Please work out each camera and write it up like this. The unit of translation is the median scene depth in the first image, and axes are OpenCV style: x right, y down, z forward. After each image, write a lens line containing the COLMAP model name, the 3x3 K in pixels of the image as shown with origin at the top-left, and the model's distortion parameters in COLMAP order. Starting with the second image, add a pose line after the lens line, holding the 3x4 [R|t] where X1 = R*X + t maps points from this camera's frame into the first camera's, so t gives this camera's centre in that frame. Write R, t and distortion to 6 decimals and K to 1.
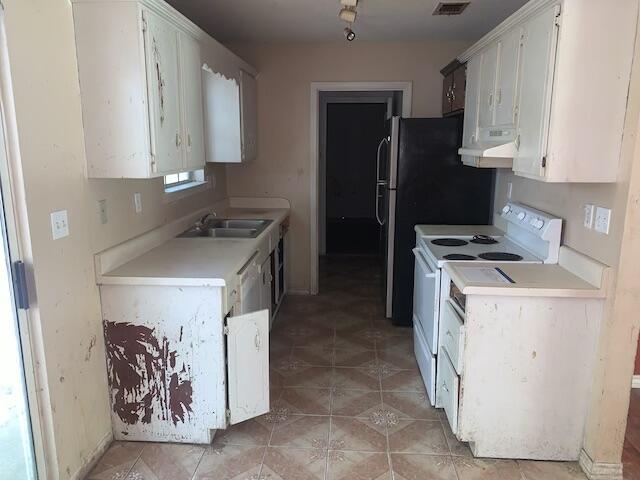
lens RADIAL K [[489.1, 0, 320.0], [0, 489.1, 240.0], [0, 0, 1]] dist [-0.000256, -0.000395]
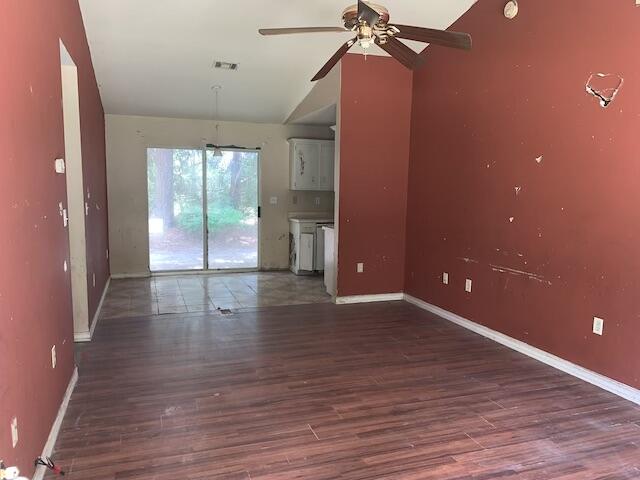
lens RADIAL K [[491.1, 0, 320.0], [0, 491.1, 240.0], [0, 0, 1]] dist [0.101730, -0.000657]
pose [[0.402157, 0.101995, -0.909872, 2.769741], [-0.192157, 0.981045, 0.025042, 0.095971], [0.895179, 0.164767, 0.414133, -0.217133]]
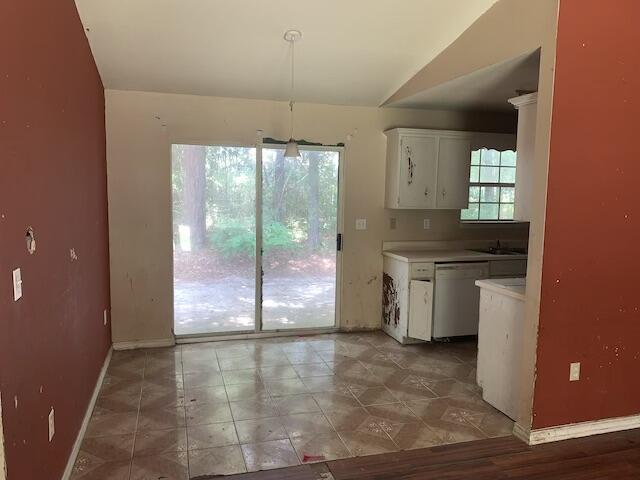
lens RADIAL K [[491.1, 0, 320.0], [0, 491.1, 240.0], [0, 0, 1]] dist [0.101730, -0.000657]
pose [[0.355851, 0.098487, -0.929339, 1.522260], [-0.195793, 0.980219, 0.028909, 0.014983], [0.913803, 0.171671, 0.368095, -0.113304]]
